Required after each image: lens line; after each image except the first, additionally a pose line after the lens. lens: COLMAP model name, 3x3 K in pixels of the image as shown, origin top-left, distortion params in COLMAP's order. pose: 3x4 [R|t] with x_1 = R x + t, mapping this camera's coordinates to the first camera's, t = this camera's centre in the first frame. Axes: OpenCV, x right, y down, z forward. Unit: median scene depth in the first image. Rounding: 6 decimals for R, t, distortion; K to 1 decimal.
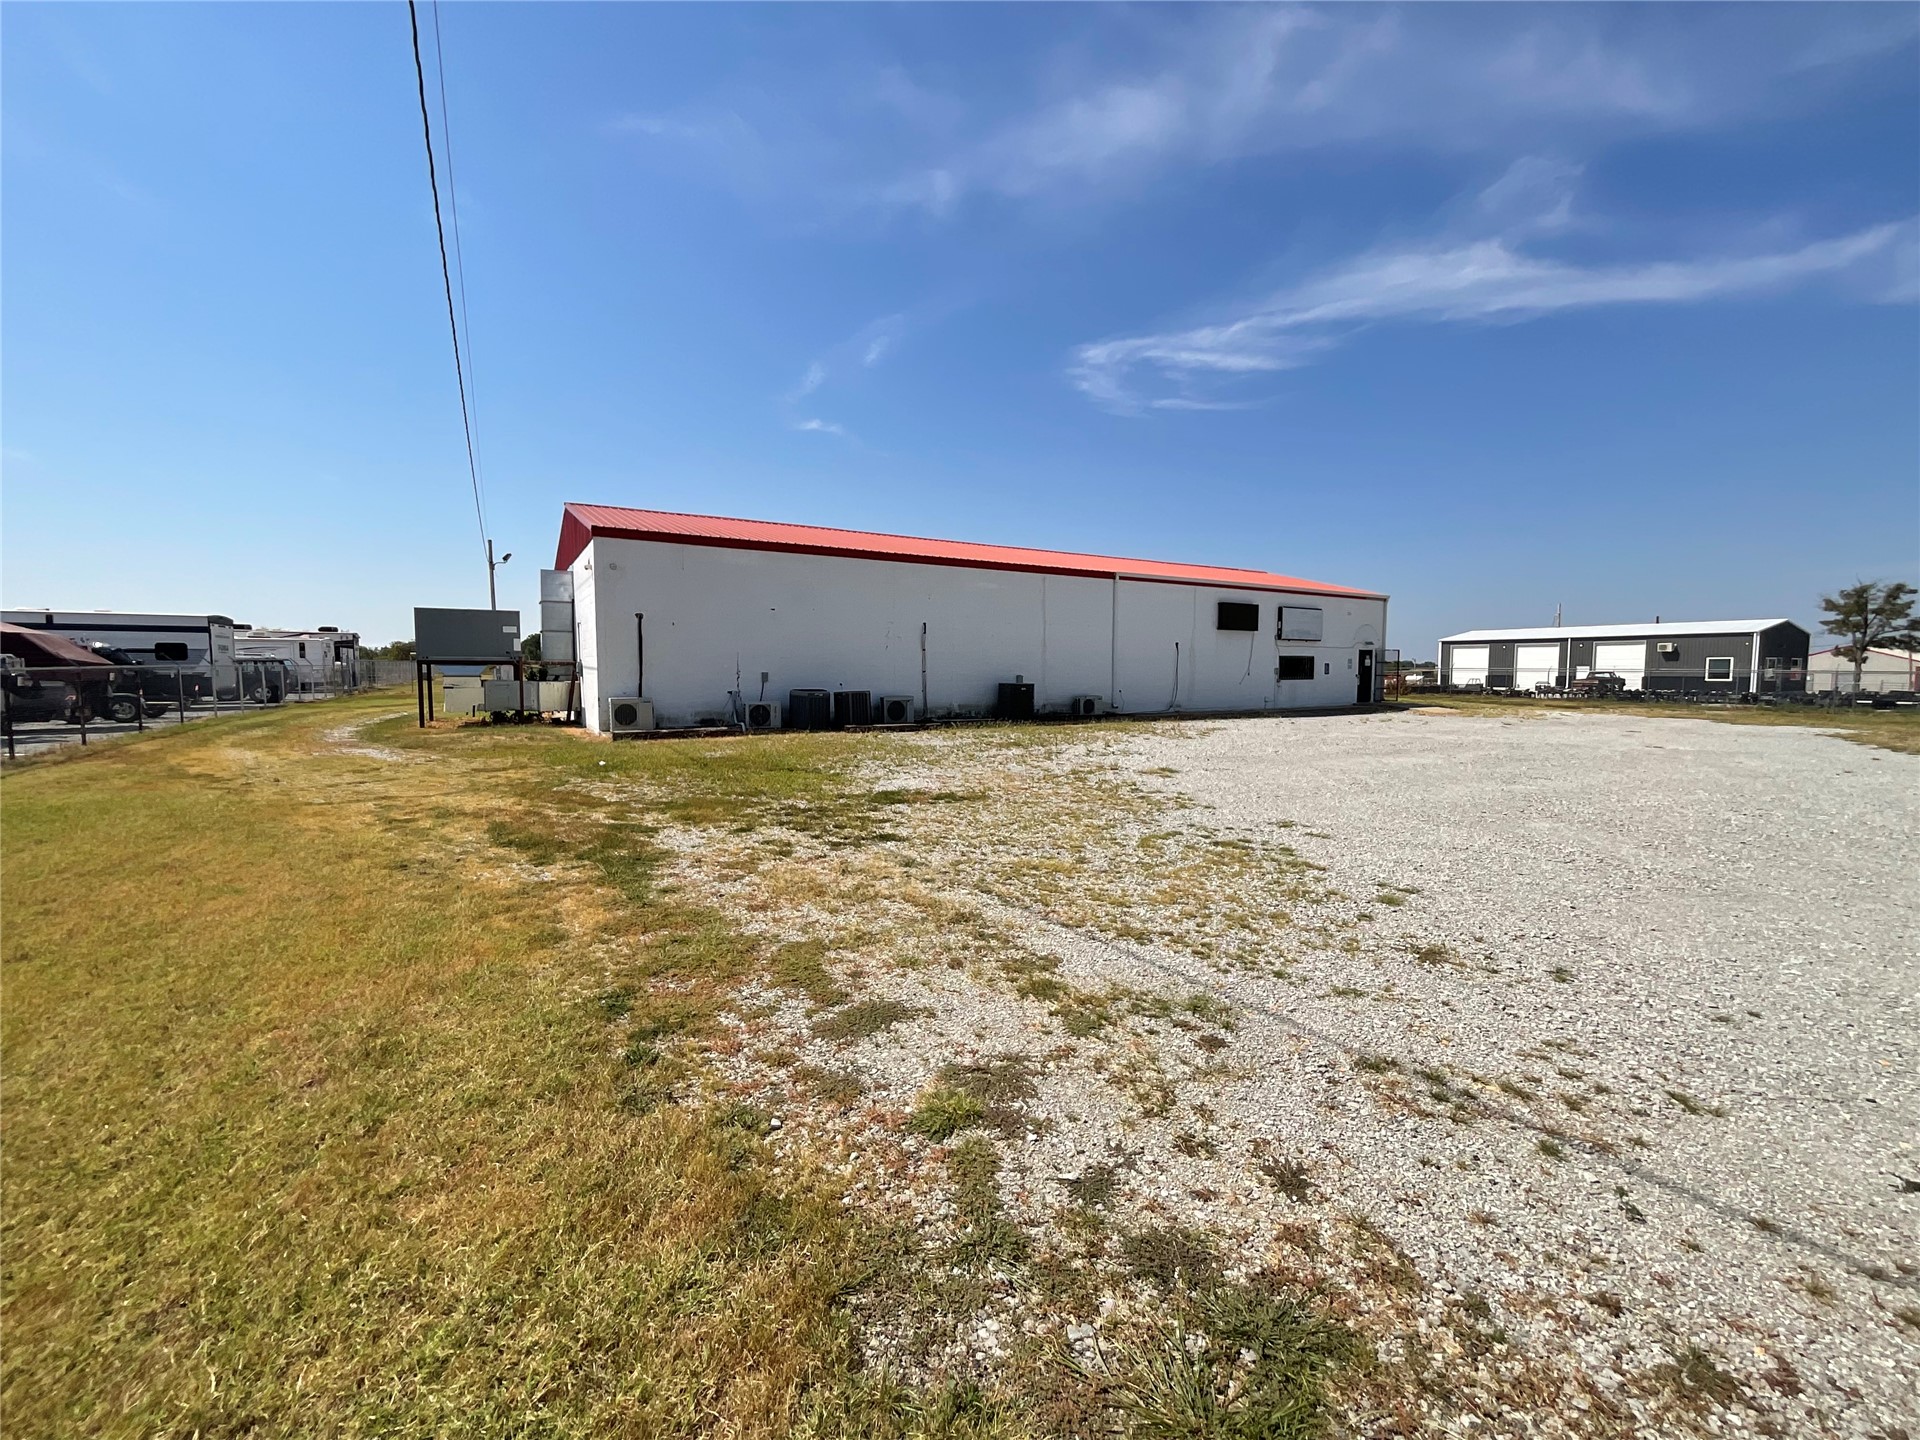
lens RADIAL K [[777.8, 0, 941.4], [0, 777.8, 707.9], [0, 0, 1]] dist [0.001222, 0.000071]
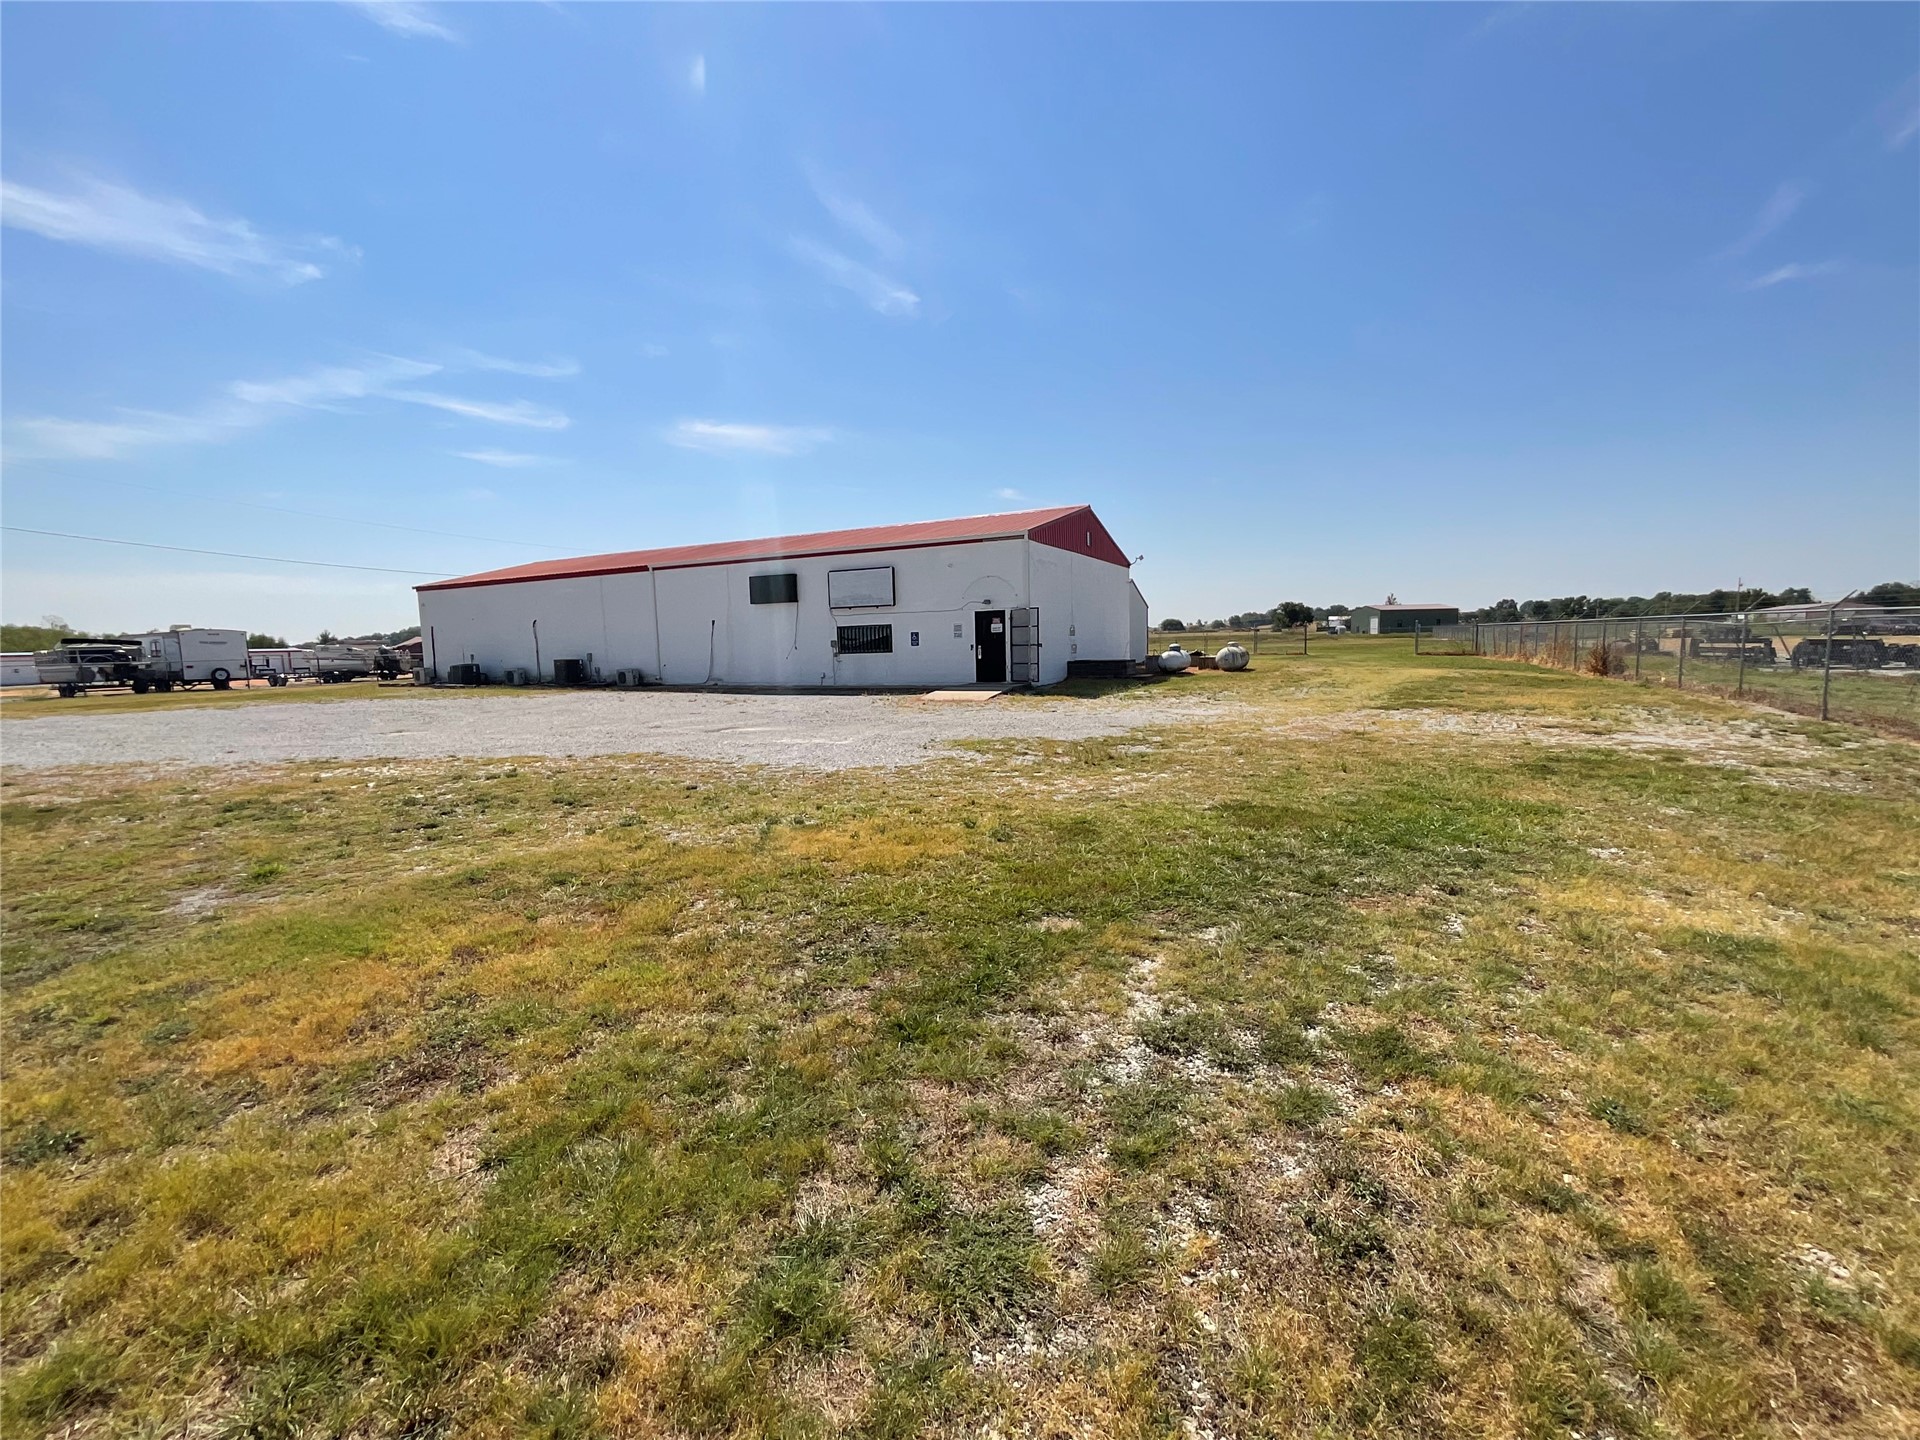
lens RADIAL K [[777.8, 0, 972.6], [0, 777.8, 719.3], [0, 0, 1]] dist [0.001222, 0.000071]
pose [[0.553424, 0.061491, -0.830627, 1.159880], [-0.019386, 0.997952, 0.060962, -0.016612], [0.832674, -0.017635, 0.553483, 0.577999]]
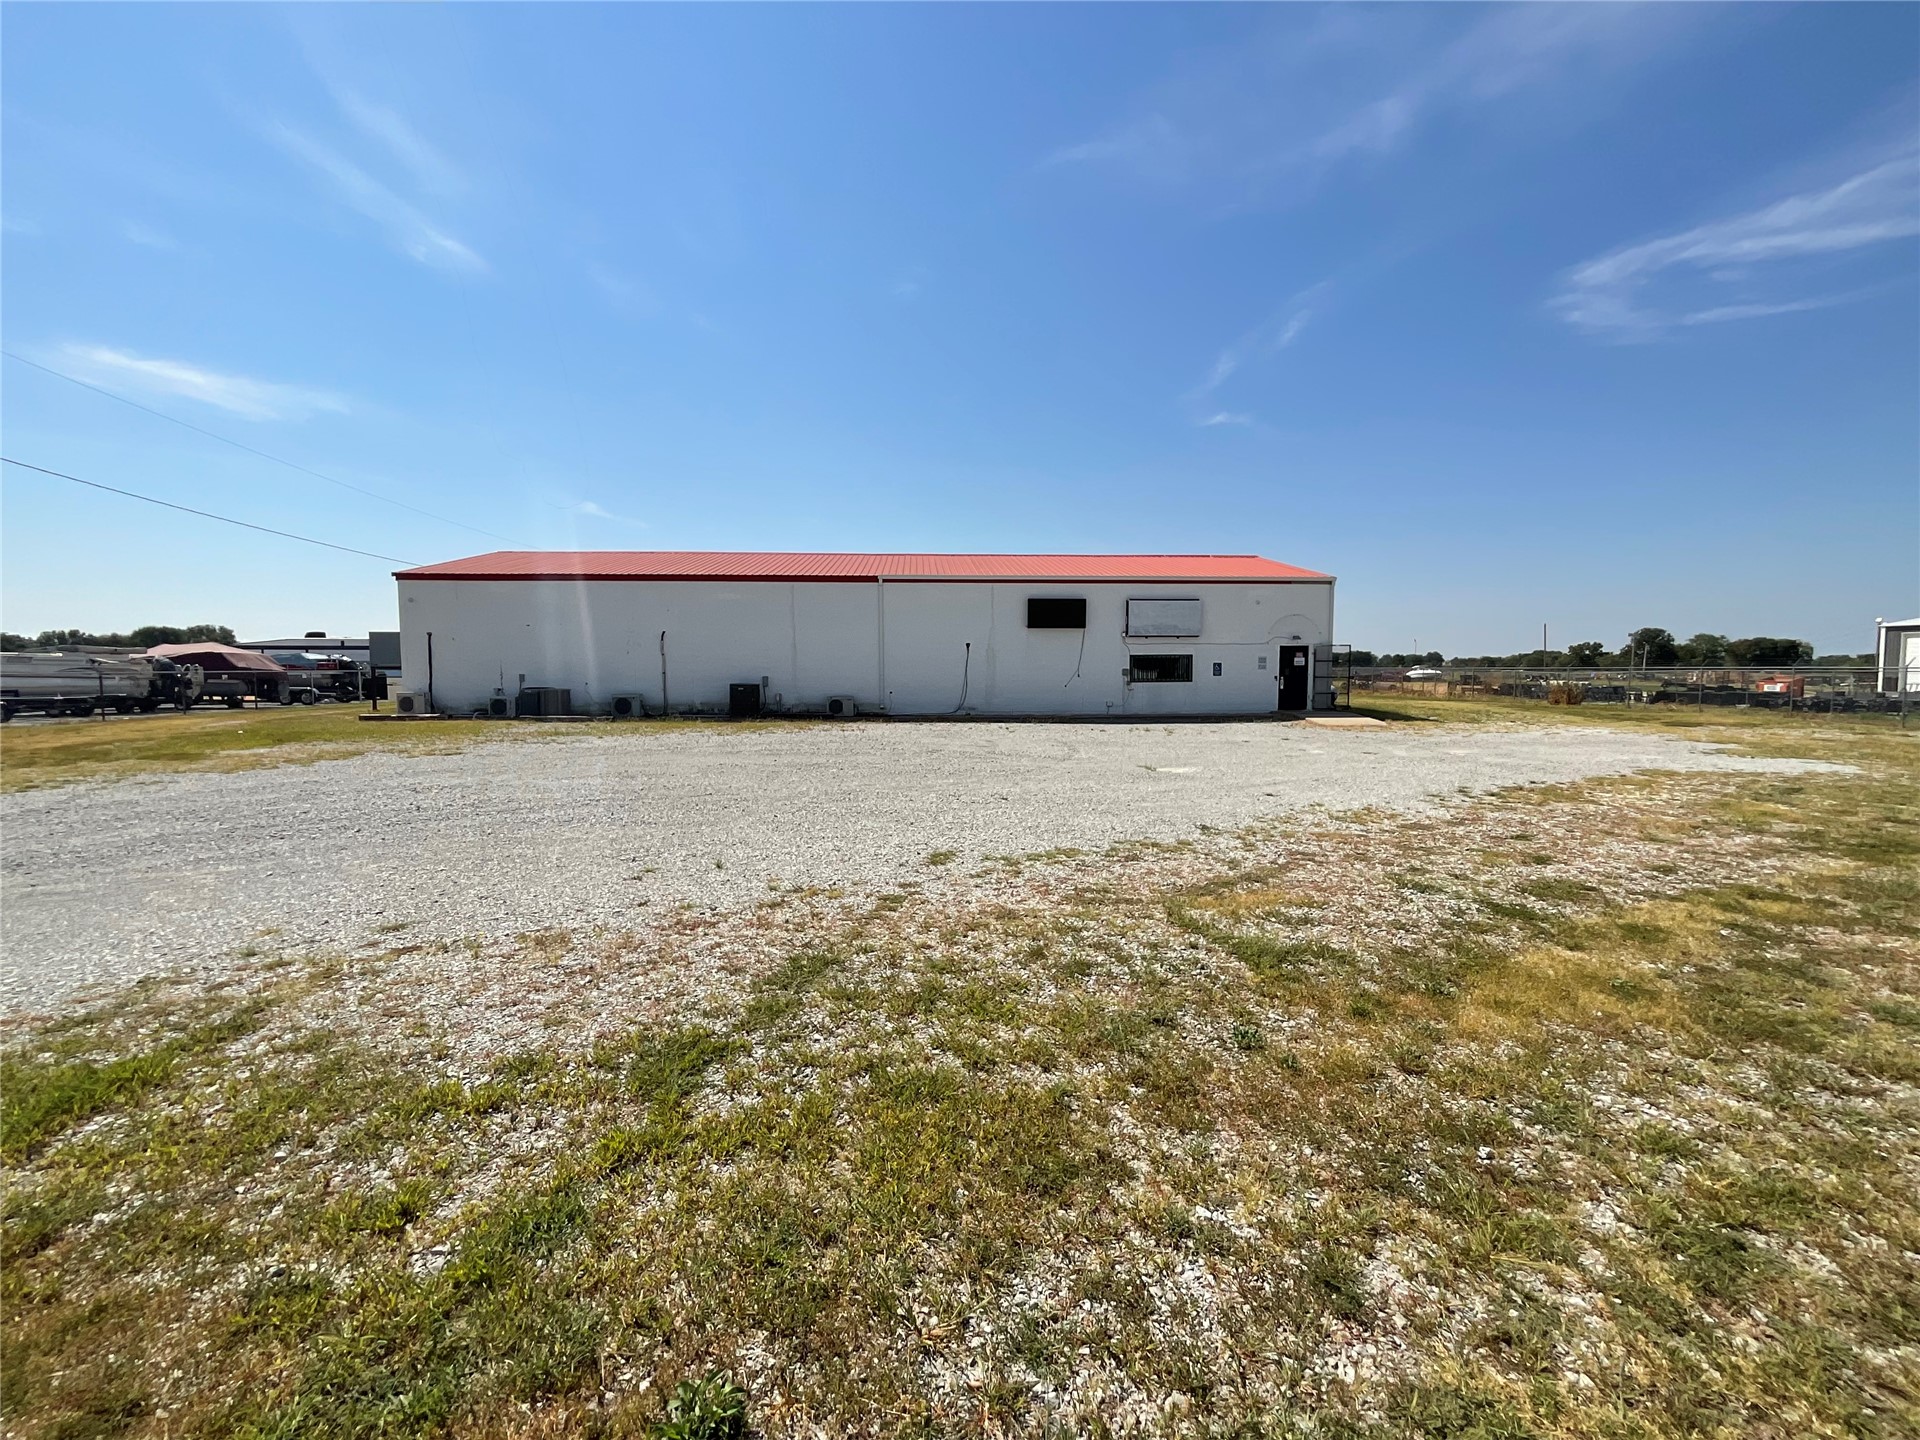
lens RADIAL K [[777.8, 0, 974.9], [0, 777.8, 729.6], [0, 0, 1]] dist [0.001222, 0.000071]
pose [[0.887699, 0.029210, -0.459497, 0.628659], [-0.019333, 0.999470, 0.026186, -0.001004], [0.460018, -0.014361, 0.887793, 0.113895]]
